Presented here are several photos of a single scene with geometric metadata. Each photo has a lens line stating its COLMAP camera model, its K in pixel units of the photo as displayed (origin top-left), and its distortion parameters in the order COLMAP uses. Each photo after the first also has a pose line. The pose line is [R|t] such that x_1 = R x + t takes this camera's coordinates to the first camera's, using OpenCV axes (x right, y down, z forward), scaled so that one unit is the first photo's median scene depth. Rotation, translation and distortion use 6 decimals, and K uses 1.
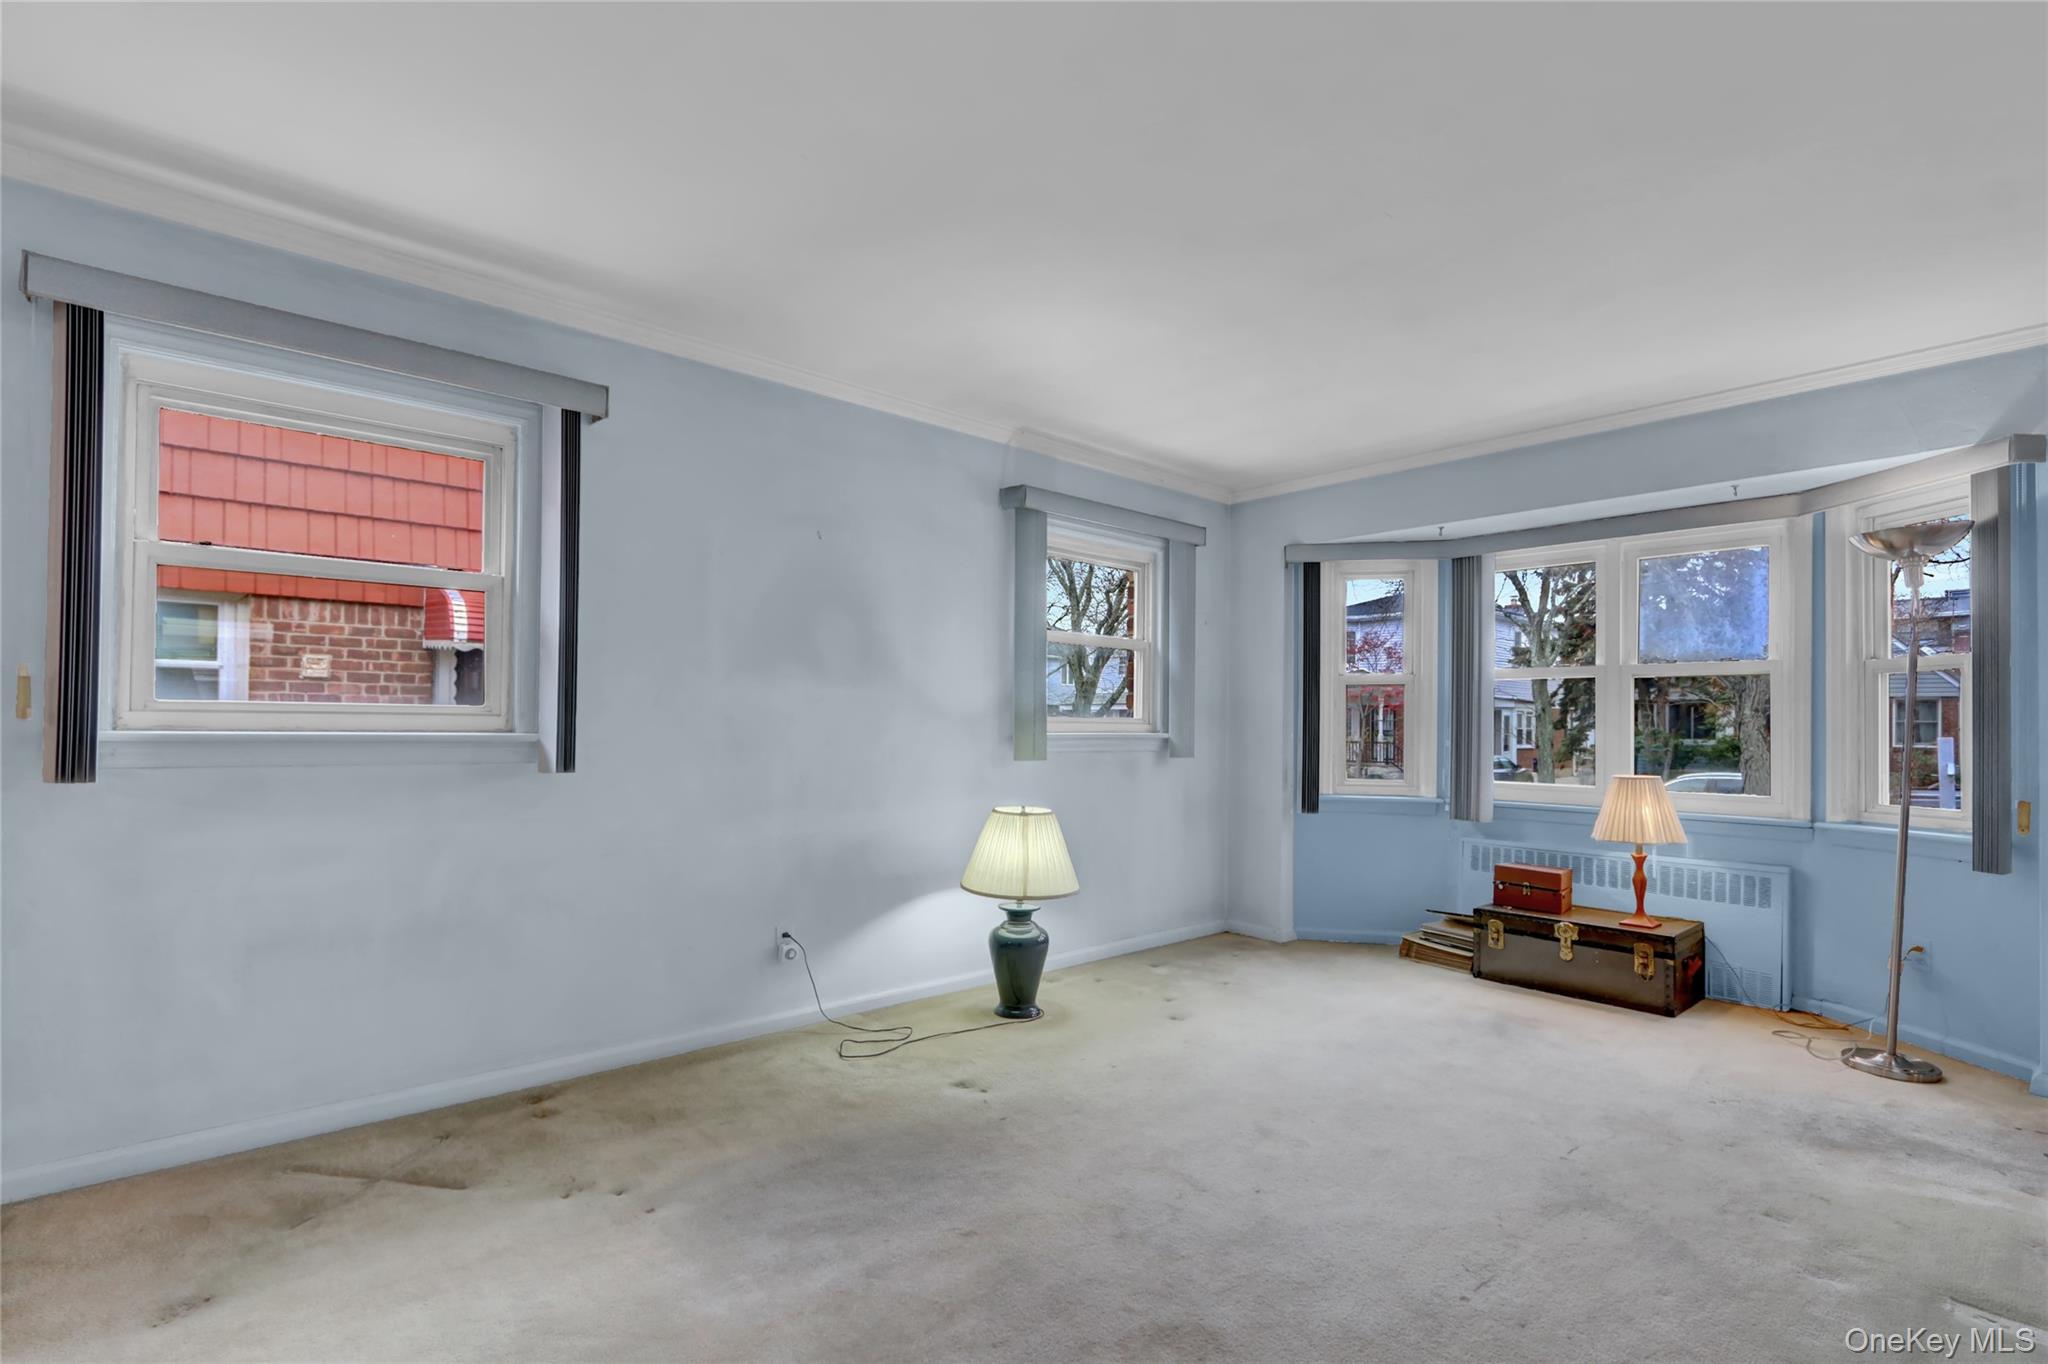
lens RADIAL K [[962.7, 0, 998.7], [0, 962.7, 719.3], [0, 0, 1]] dist [-0.011348, -0.000062]
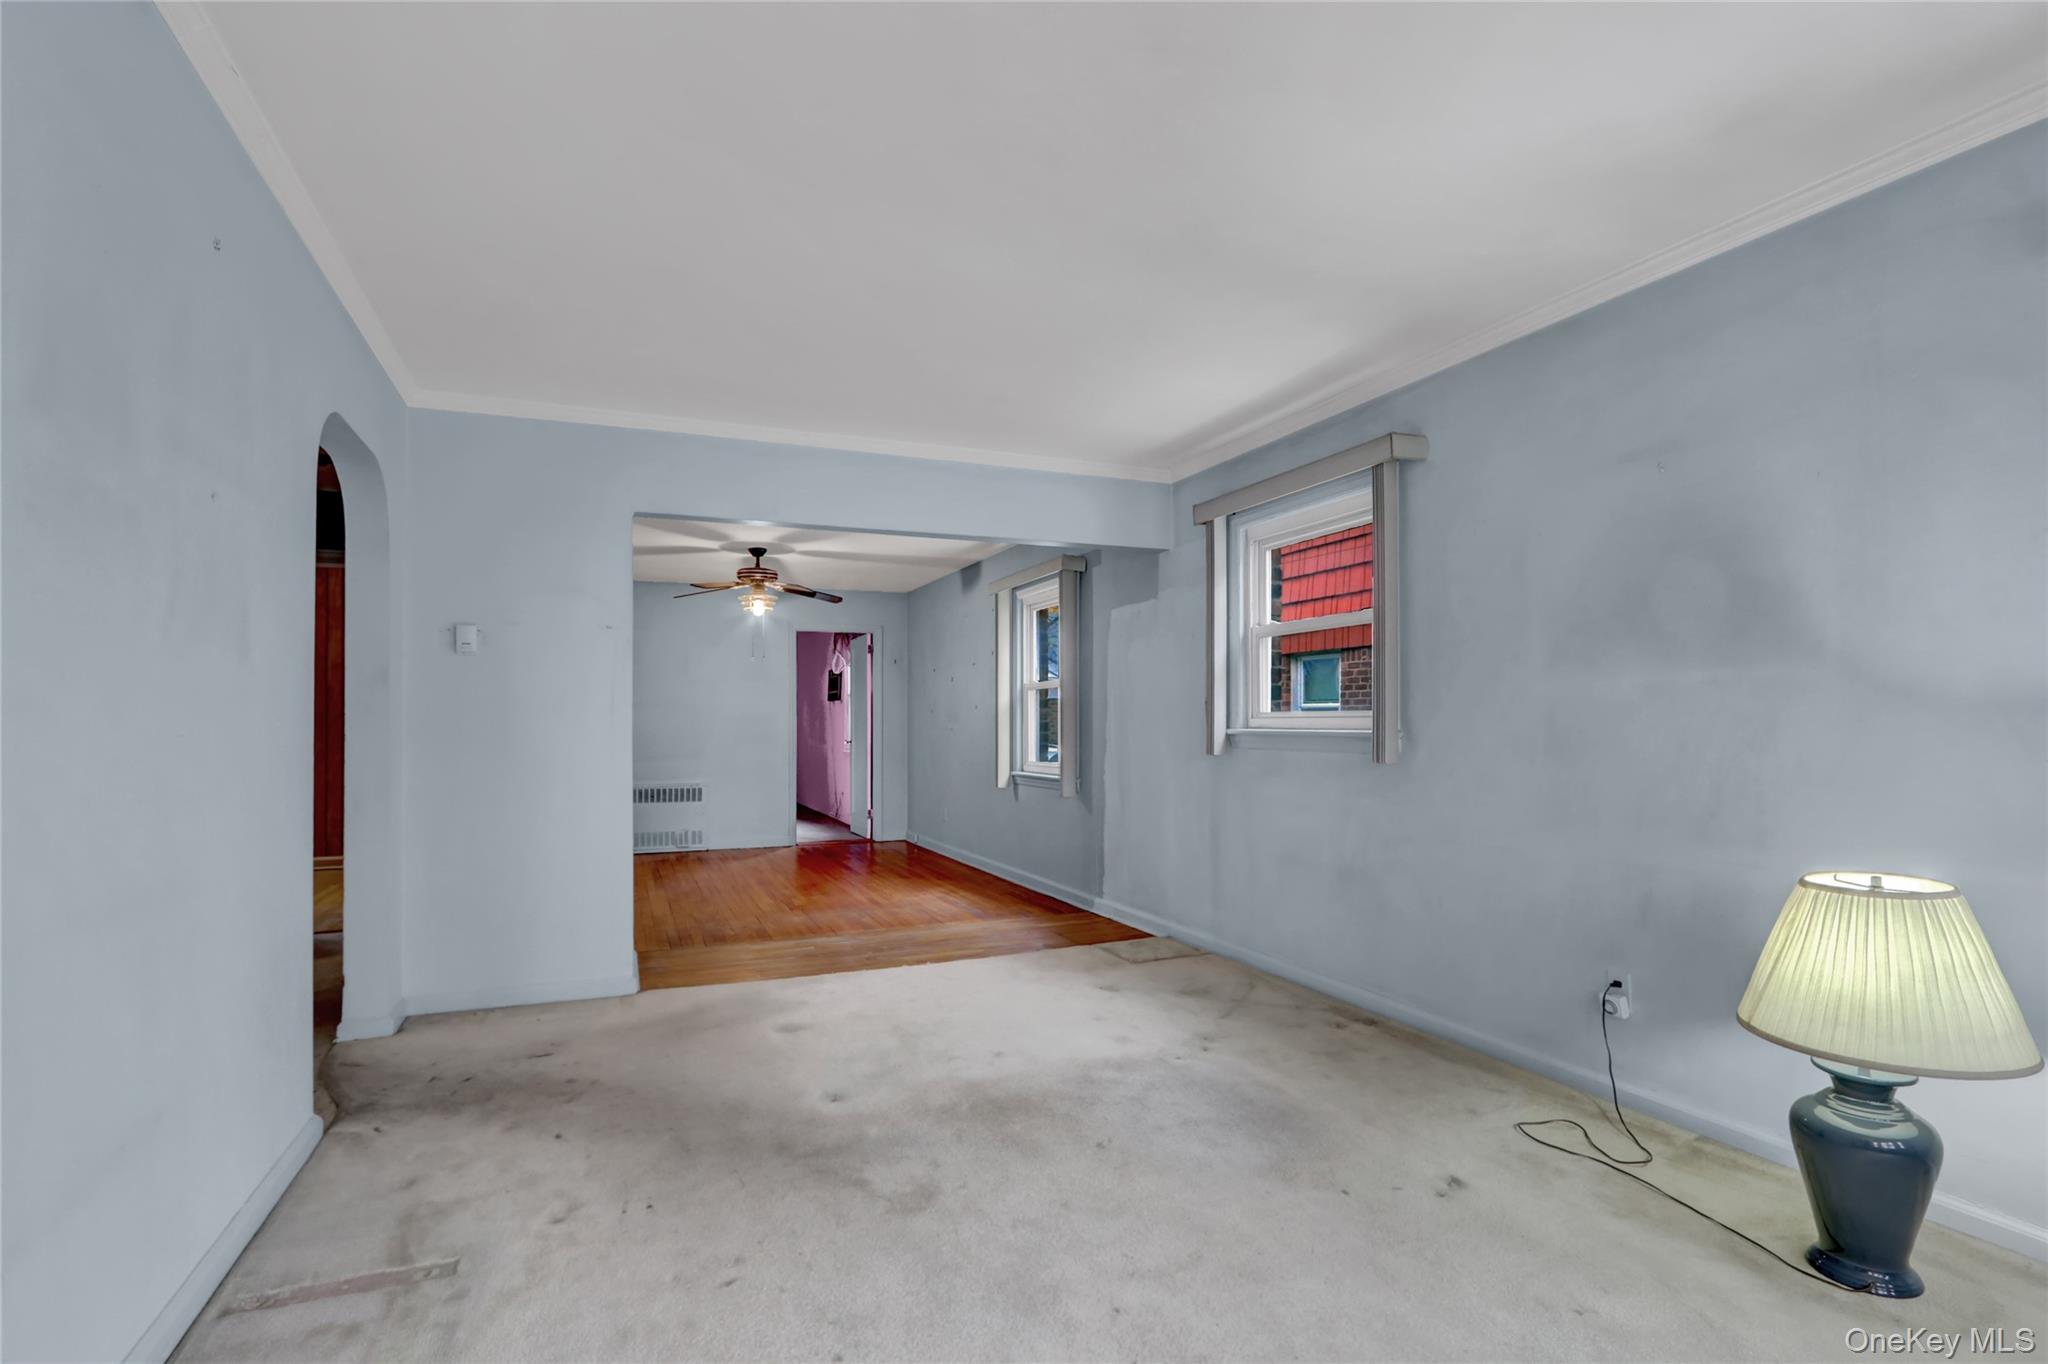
lens RADIAL K [[971.9, 0, 1011.0], [0, 971.9, 713.0], [0, 0, 1]] dist [-0.012576, 0.001062]
pose [[-0.325601, -0.019310, -0.945310, 0.635785], [0.005905, 0.999730, -0.022455, 0.012564], [0.945489, -0.012893, -0.325399, 0.709246]]
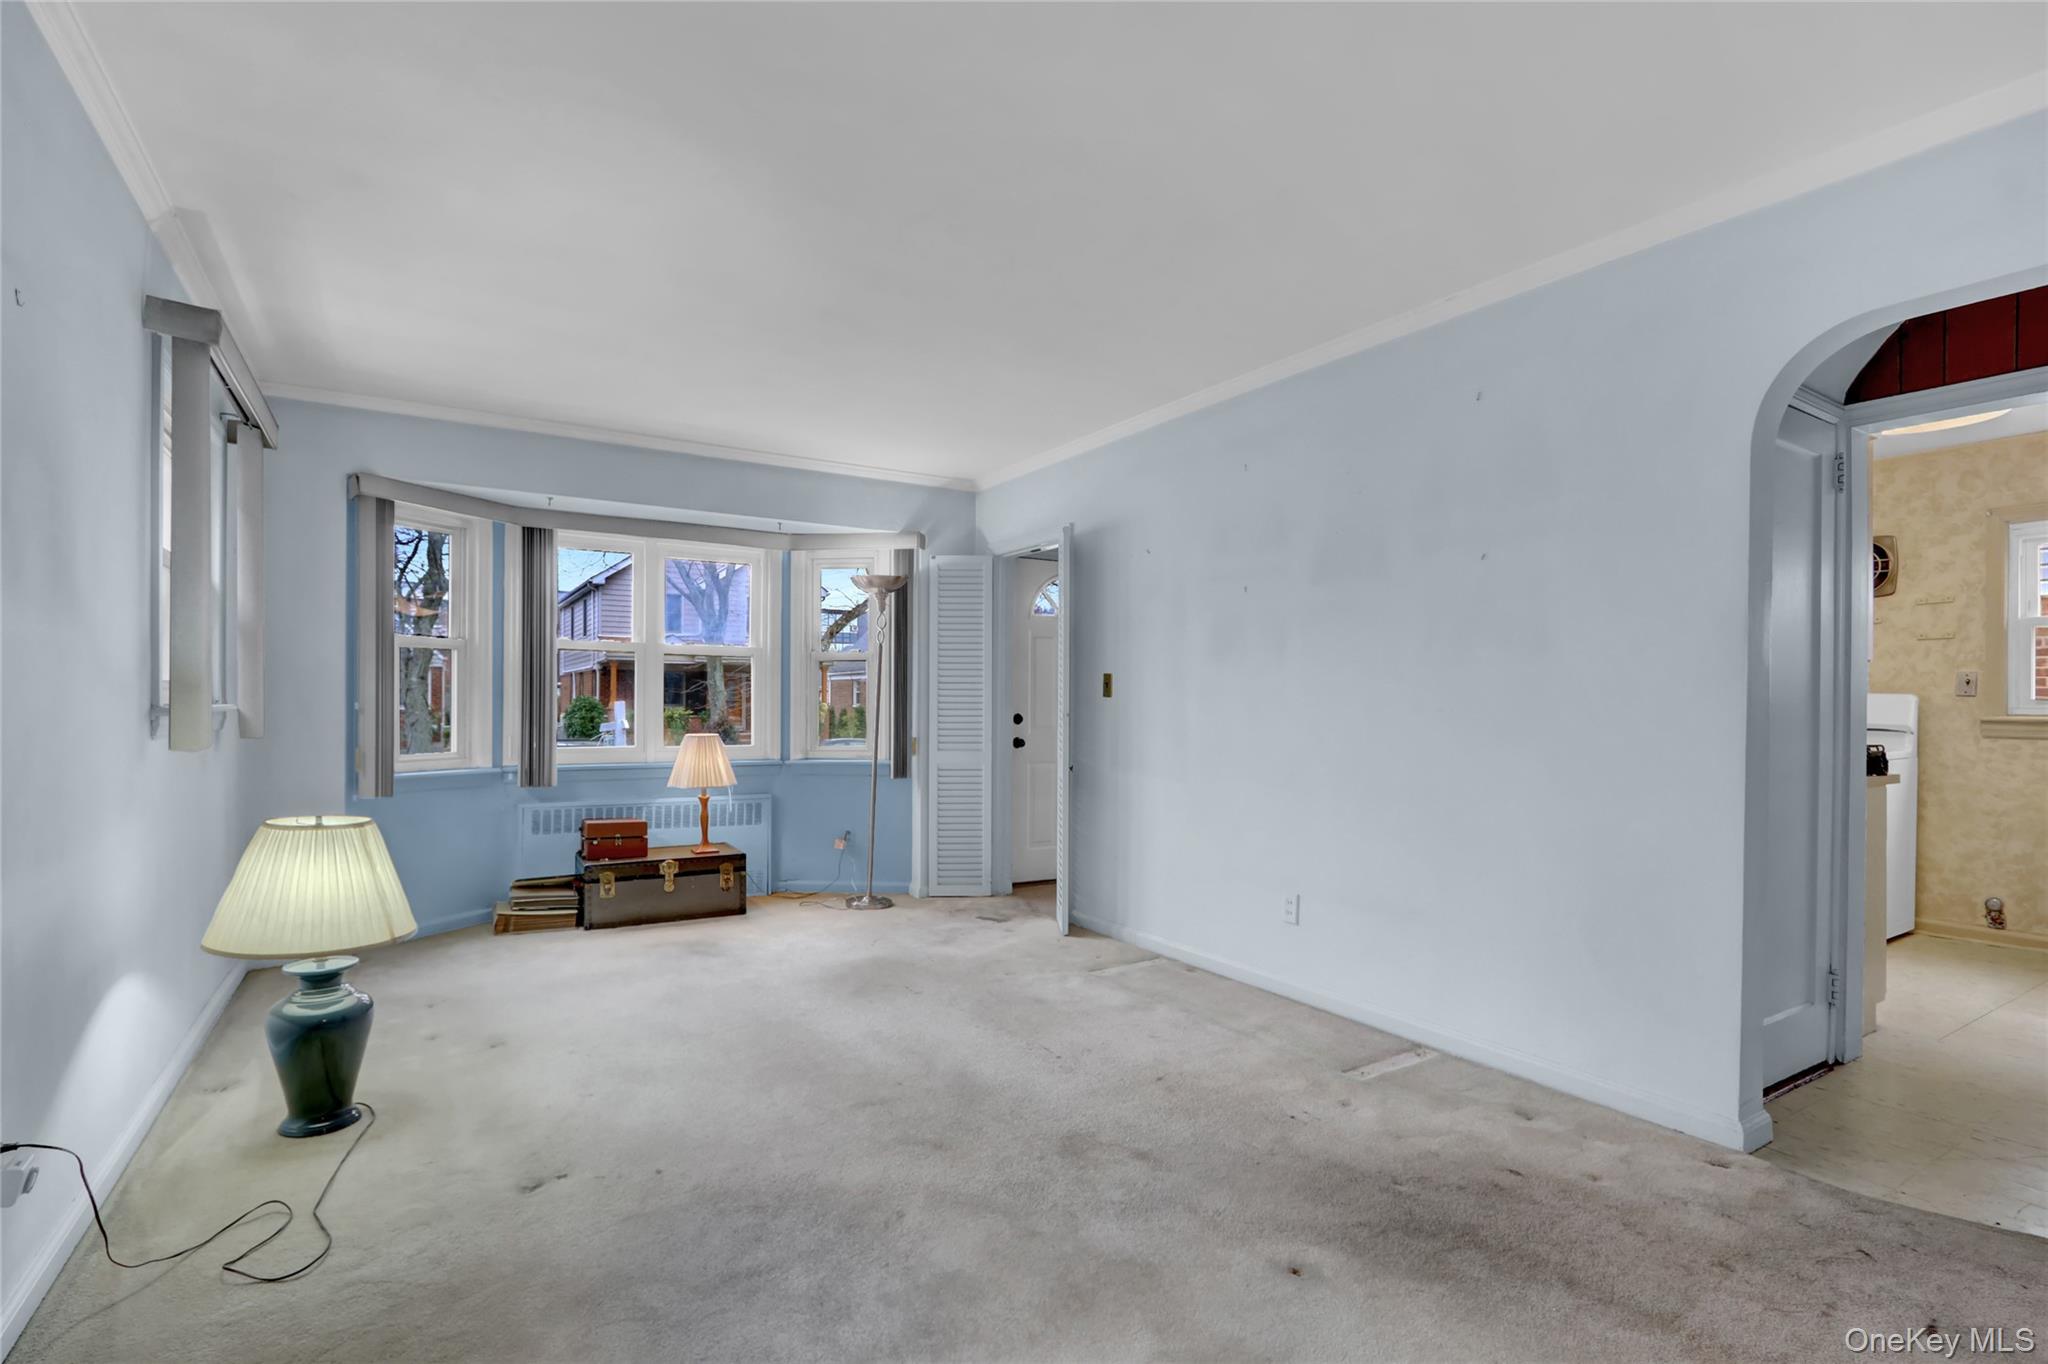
lens RADIAL K [[971.9, 0, 1011.0], [0, 971.9, 713.0], [0, 0, 1]] dist [-0.012576, 0.001062]
pose [[0.160345, -0.019177, 0.986875, -0.539458], [-0.011576, 0.999706, 0.021307, -0.001190], [-0.986993, -0.014841, 0.160076, 0.403601]]
